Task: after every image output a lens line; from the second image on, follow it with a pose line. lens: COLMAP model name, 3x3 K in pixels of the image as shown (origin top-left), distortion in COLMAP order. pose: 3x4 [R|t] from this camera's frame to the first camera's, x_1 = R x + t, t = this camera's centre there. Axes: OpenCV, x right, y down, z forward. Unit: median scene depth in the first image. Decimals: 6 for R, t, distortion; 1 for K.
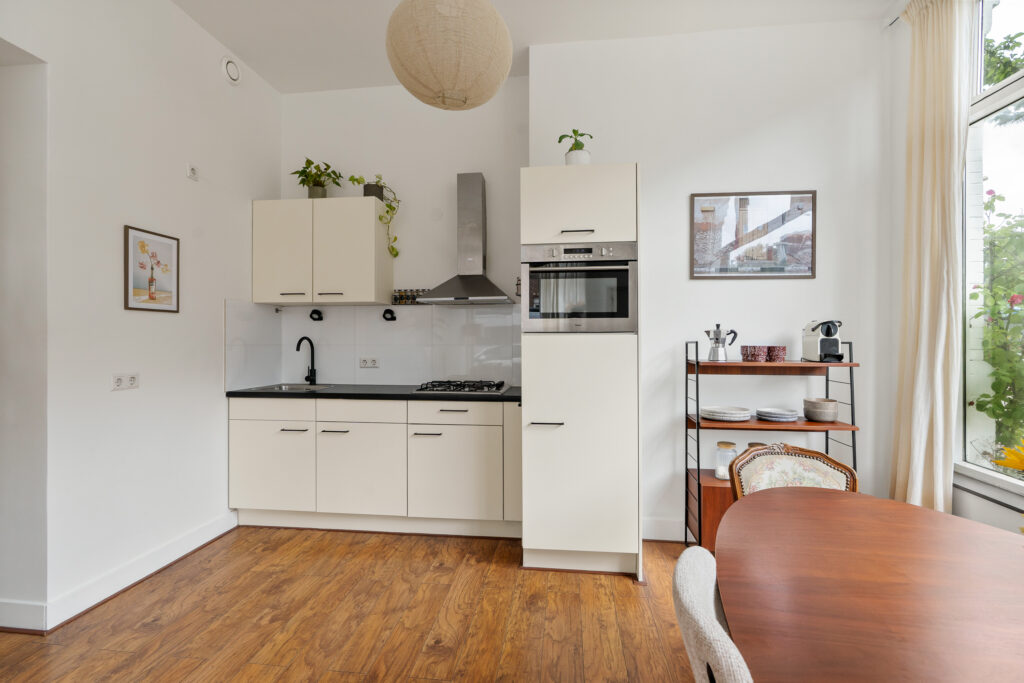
lens RADIAL K [[466.5, 0, 511.9], [0, 466.5, 341.7], [0, 0, 1]] dist [-0.012197, 0.005371]
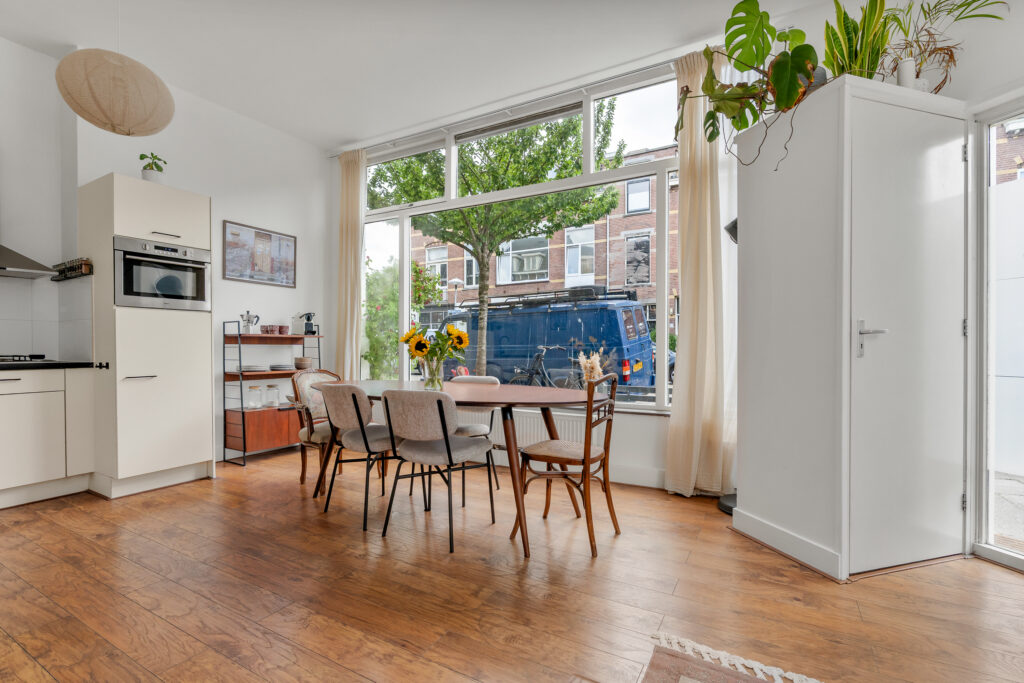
lens RADIAL K [[466.5, 0, 507.8], [0, 466.5, 351.0], [0, 0, 1]] dist [-0.012197, 0.005371]
pose [[0.393068, -0.009828, 0.919457, -0.634706], [0.003345, 0.999952, 0.009258, 0.083449], [-0.919503, -0.000564, 0.393081, -0.402103]]
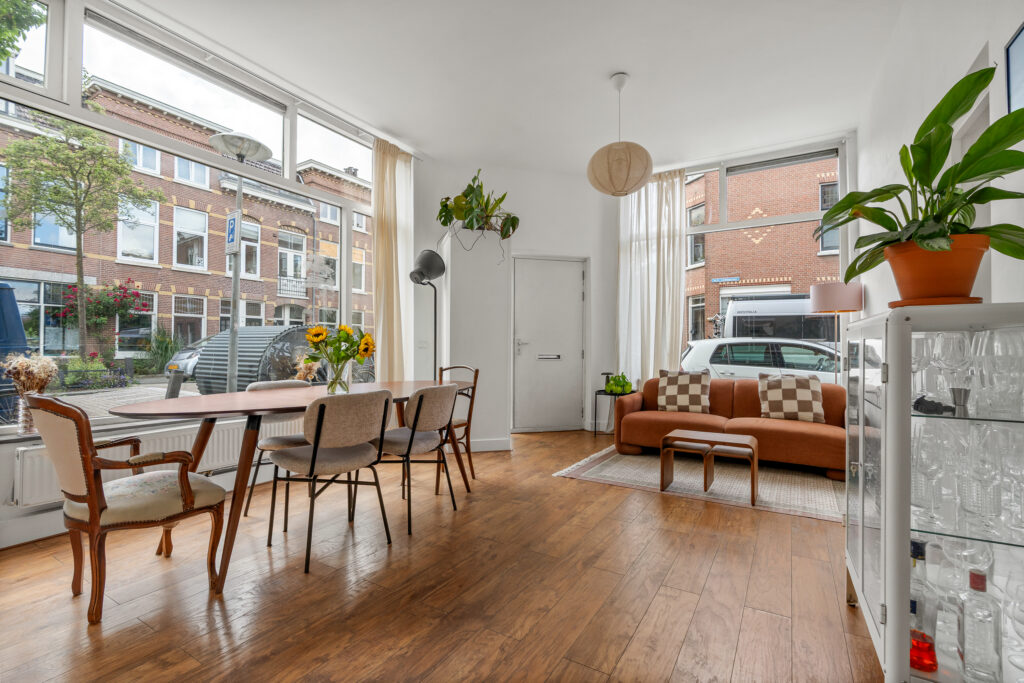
lens RADIAL K [[466.5, 0, 508.4], [0, 466.5, 341.6], [0, 0, 1]] dist [-0.012197, 0.005371]
pose [[-0.908441, 0.001740, 0.418010, -0.459033], [-0.003105, 0.999936, -0.010909, 0.080240], [-0.418002, -0.011208, -0.908377, 0.952696]]
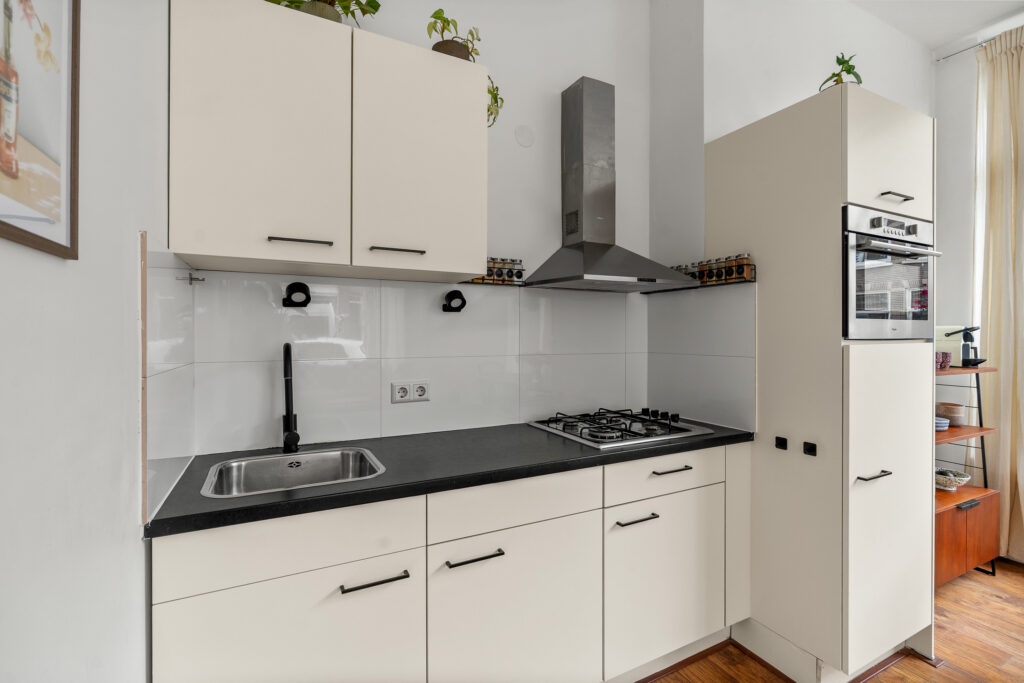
lens RADIAL K [[466.5, 0, 512.8], [0, 466.5, 335.8], [0, 0, 1]] dist [-0.012197, 0.005371]
pose [[0.825628, -0.000074, 0.564215, -0.649368], [-0.000180, 1.000000, 0.000393, -0.022581], [-0.564214, -0.000426, 0.825628, 0.659648]]
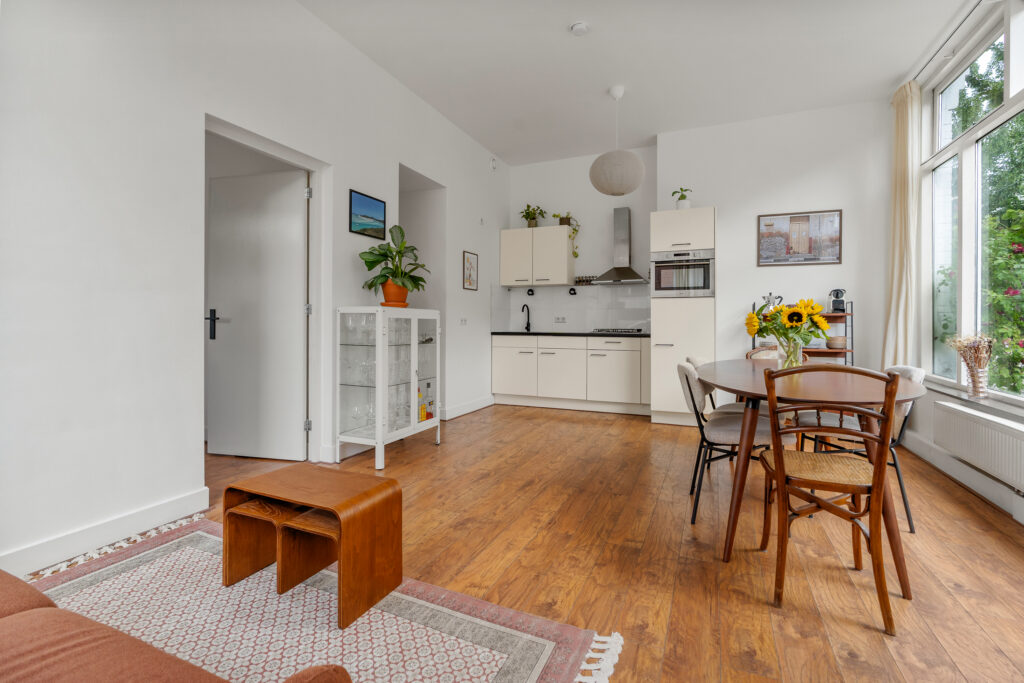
lens RADIAL K [[466.5, 0, 507.9], [0, 466.5, 325.0], [0, 0, 1]] dist [-0.012197, 0.005371]
pose [[0.954806, 0.006118, -0.297167, 0.027329], [-0.006402, 0.999980, 0.000018, 0.086305], [0.297162, 0.001885, 0.954825, -0.910672]]
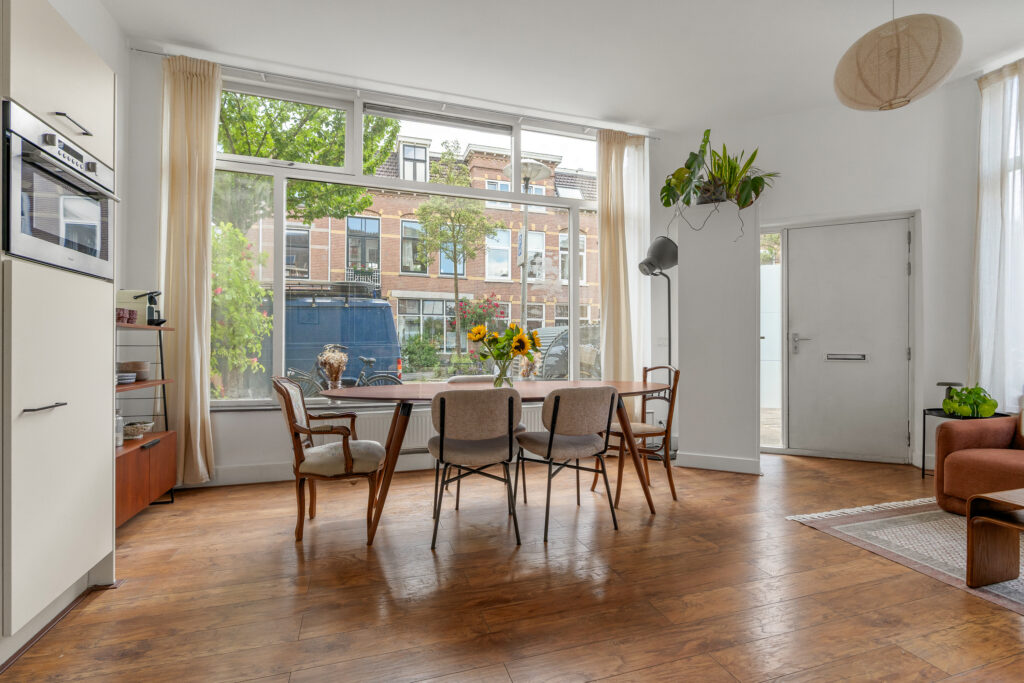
lens RADIAL K [[466.5, 0, 508.1], [0, 466.5, 342.4], [0, 0, 1]] dist [-0.012197, 0.005371]
pose [[-0.416994, 0.005305, 0.908894, -0.666763], [0.002251, 0.999986, -0.004804, 0.081910], [-0.908906, 0.000042, -0.417001, 0.617133]]
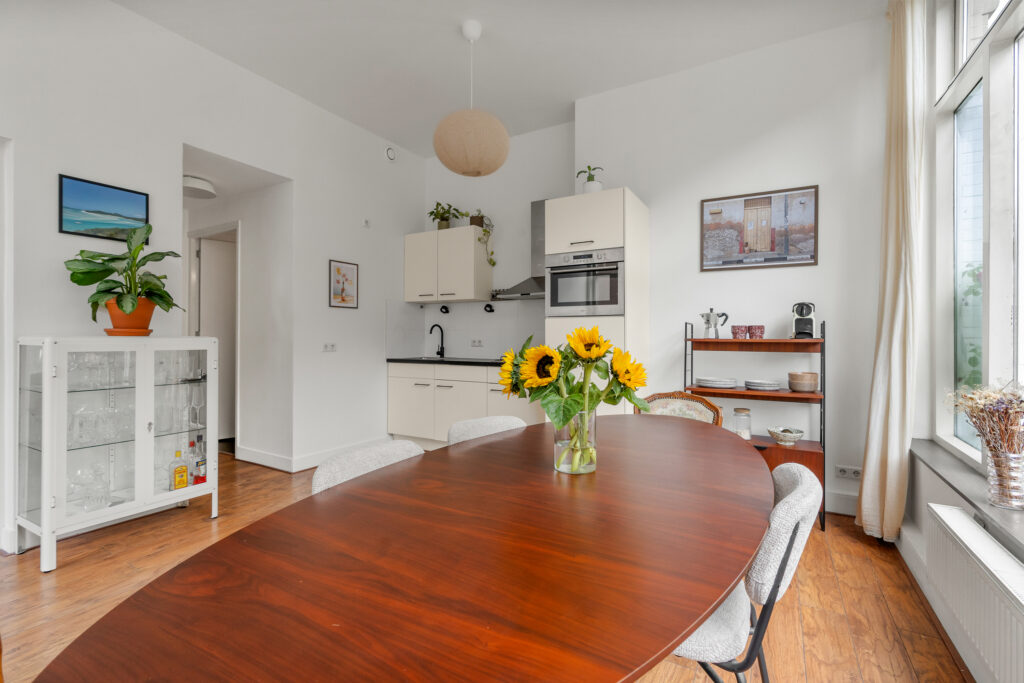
lens RADIAL K [[466.5, 0, 509.8], [0, 466.5, 338.4], [0, 0, 1]] dist [-0.012197, 0.005371]
pose [[0.916673, 0.003208, -0.399625, 0.436915], [-0.004416, 0.999988, -0.002102, 0.043905], [0.399614, 0.003692, 0.916676, -0.305027]]
